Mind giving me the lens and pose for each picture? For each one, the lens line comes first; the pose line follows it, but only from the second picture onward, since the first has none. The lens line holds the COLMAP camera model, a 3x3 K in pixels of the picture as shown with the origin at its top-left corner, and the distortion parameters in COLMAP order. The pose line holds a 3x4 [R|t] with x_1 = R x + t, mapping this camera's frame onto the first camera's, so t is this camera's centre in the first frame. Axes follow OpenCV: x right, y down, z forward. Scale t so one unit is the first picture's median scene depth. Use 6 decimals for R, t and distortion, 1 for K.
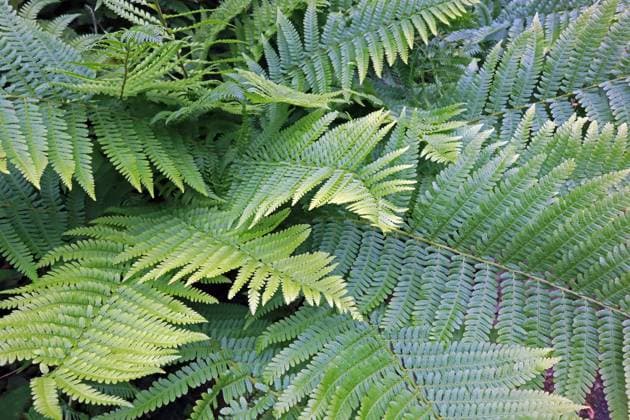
lens RADIAL K [[667.6, 0, 315.0], [0, 667.6, 210.0], [0, 0, 1]] dist [0.007493, 0.021739]
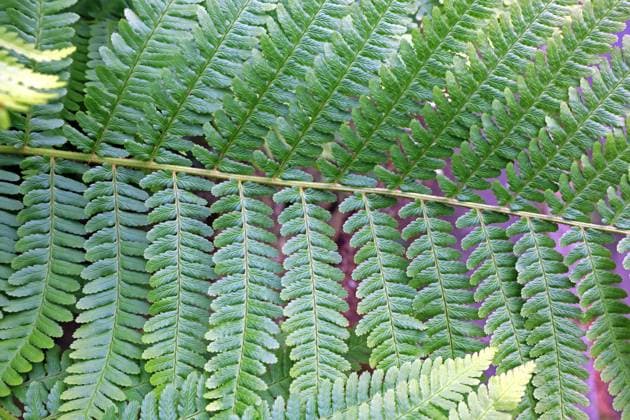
lens RADIAL K [[667.6, 0, 315.0], [0, 667.6, 210.0], [0, 0, 1]] dist [0.007493, 0.021739]
pose [[0.841741, -0.183535, 0.507727, 0.053420], [0.177456, 0.982245, 0.060867, 0.070648], [-0.509883, 0.038865, 0.859365, 0.639387]]
